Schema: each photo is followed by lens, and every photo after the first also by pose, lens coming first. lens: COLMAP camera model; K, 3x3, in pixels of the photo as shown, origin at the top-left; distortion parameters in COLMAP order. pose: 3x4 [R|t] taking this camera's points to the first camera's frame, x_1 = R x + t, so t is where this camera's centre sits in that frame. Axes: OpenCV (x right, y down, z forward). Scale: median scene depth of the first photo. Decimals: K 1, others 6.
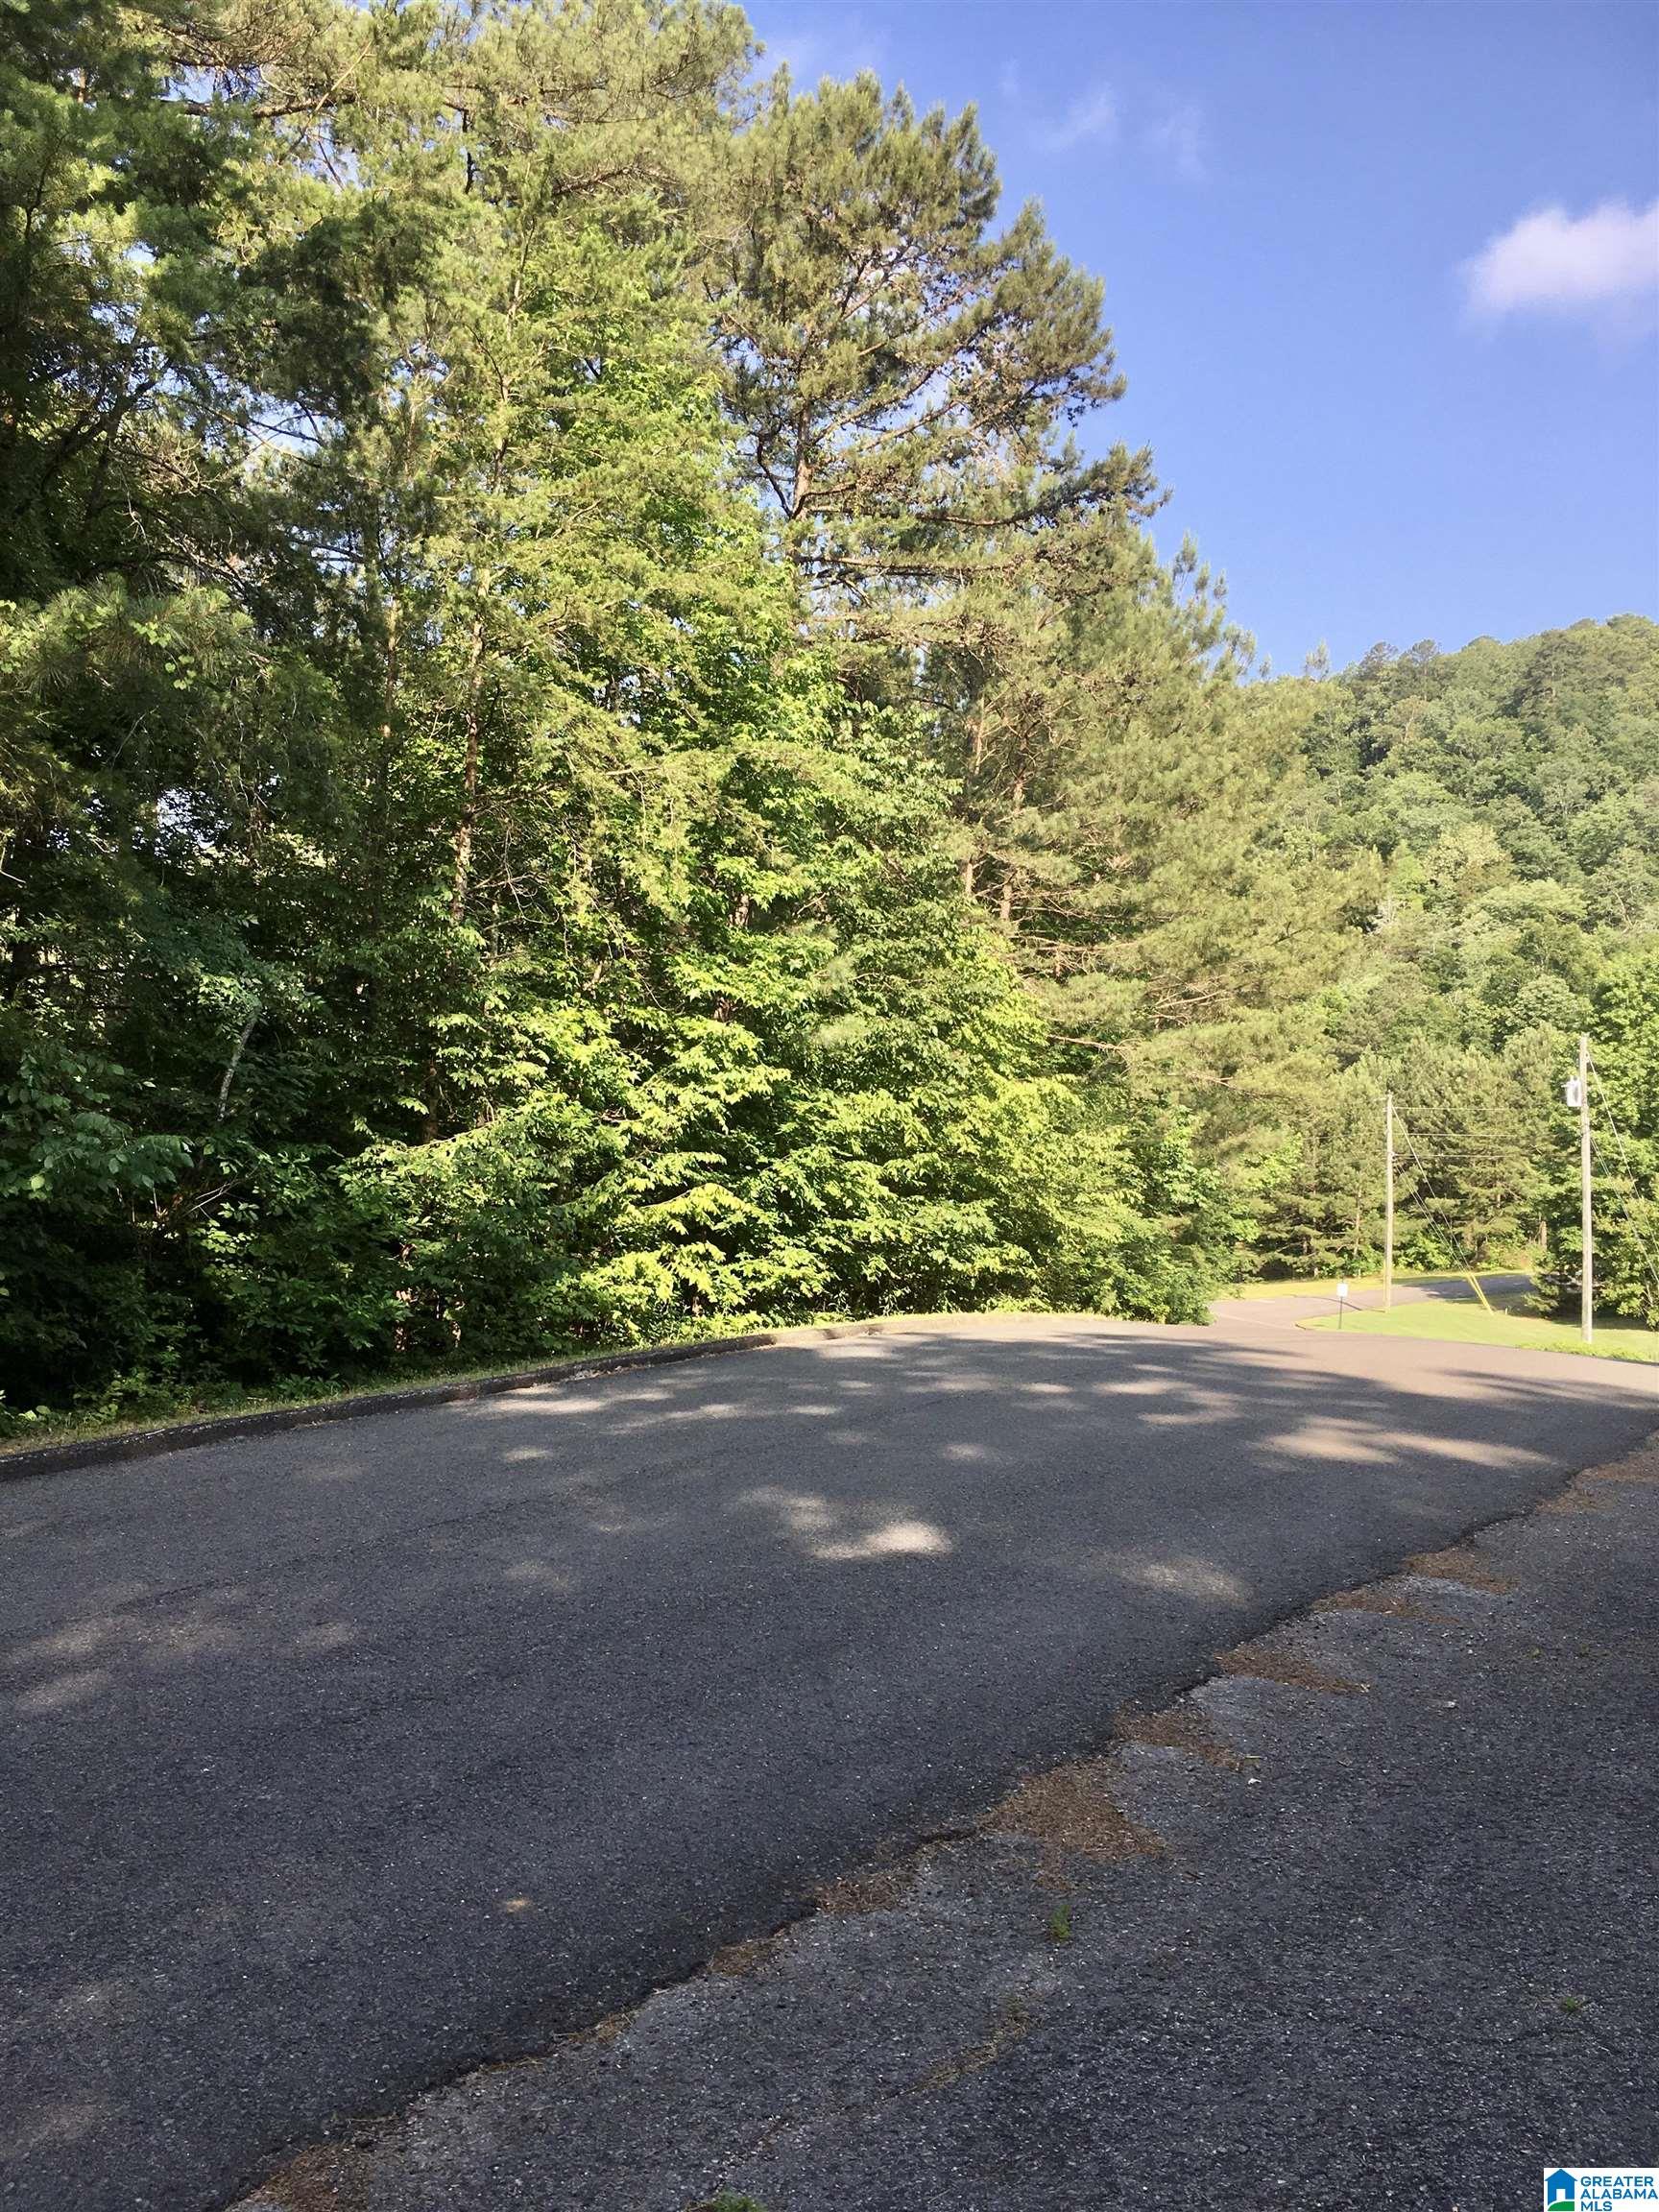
lens RADIAL K [[1889.1, 0, 829.5], [0, 1889.1, 1106.0], [0, 0, 1]] dist [0.069129, -0.076541]
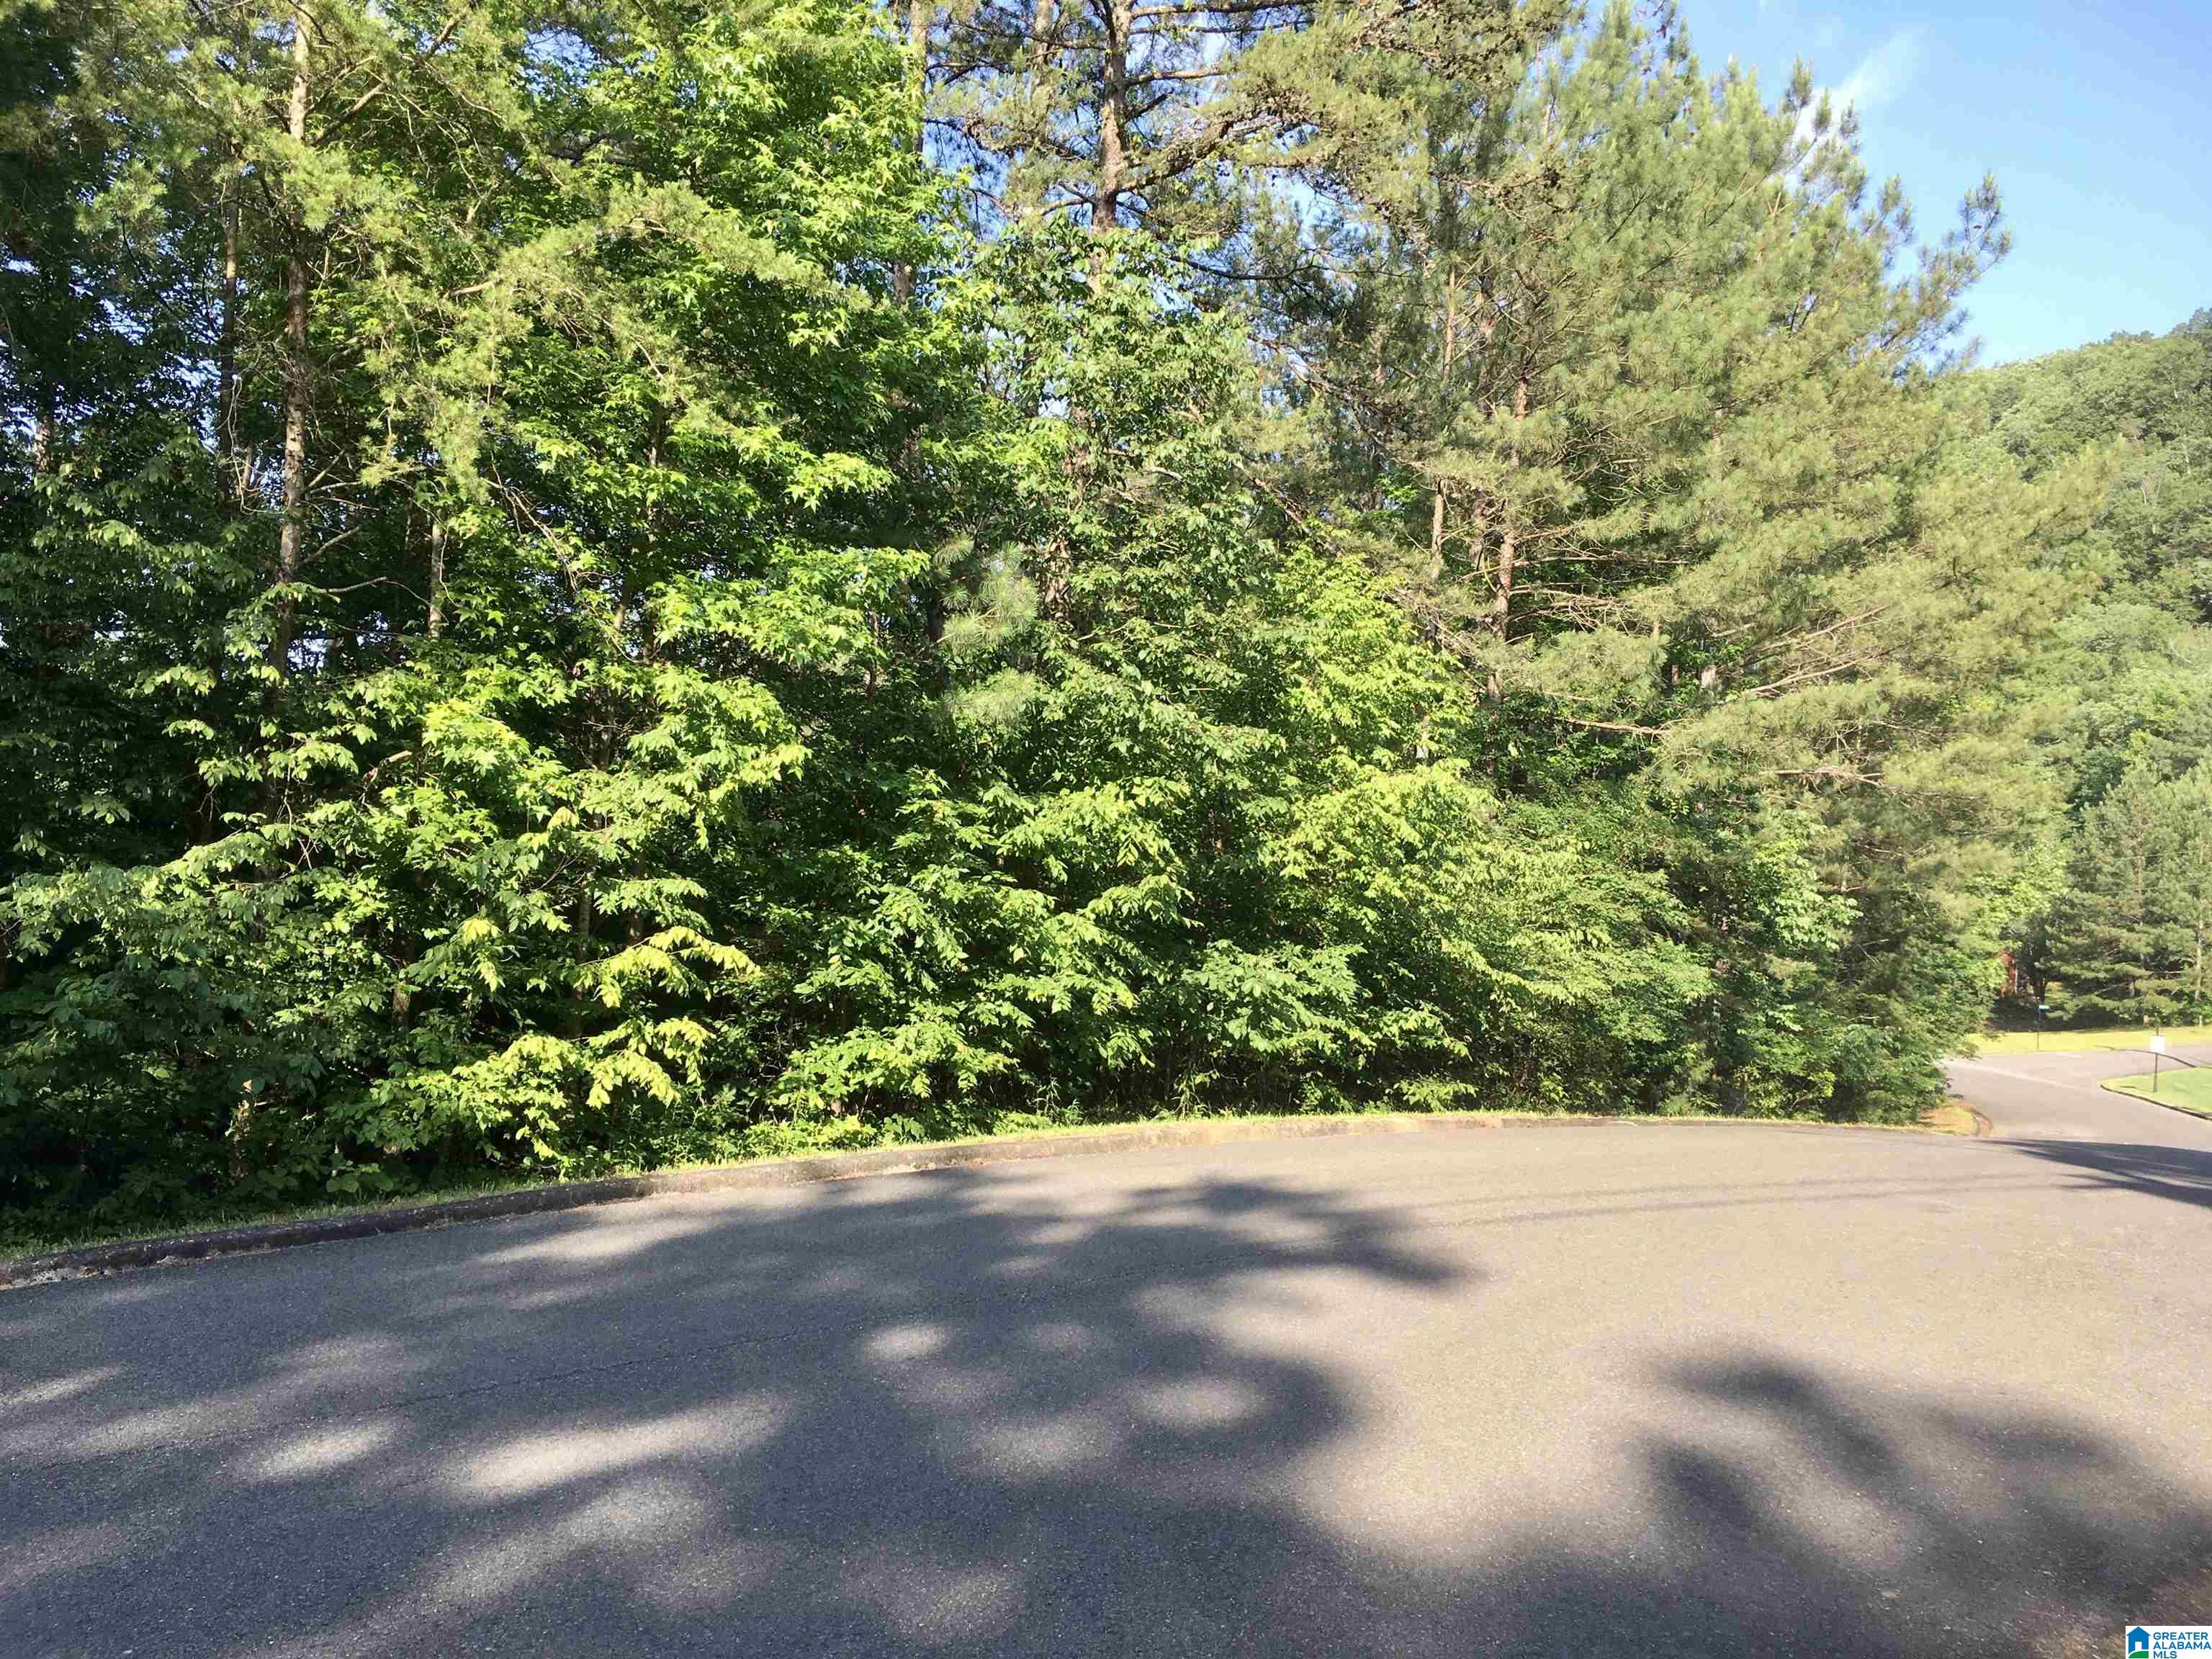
lens RADIAL K [[1889.1, 0, 1106.0], [0, 1889.1, 829.5], [0, 0, 1]] dist [0.069129, -0.076541]
pose [[0.964629, -0.024014, -0.262515, 0.055048], [0.022013, 0.999702, -0.010564, 0.004011], [0.262690, 0.004412, 0.964870, 0.093661]]
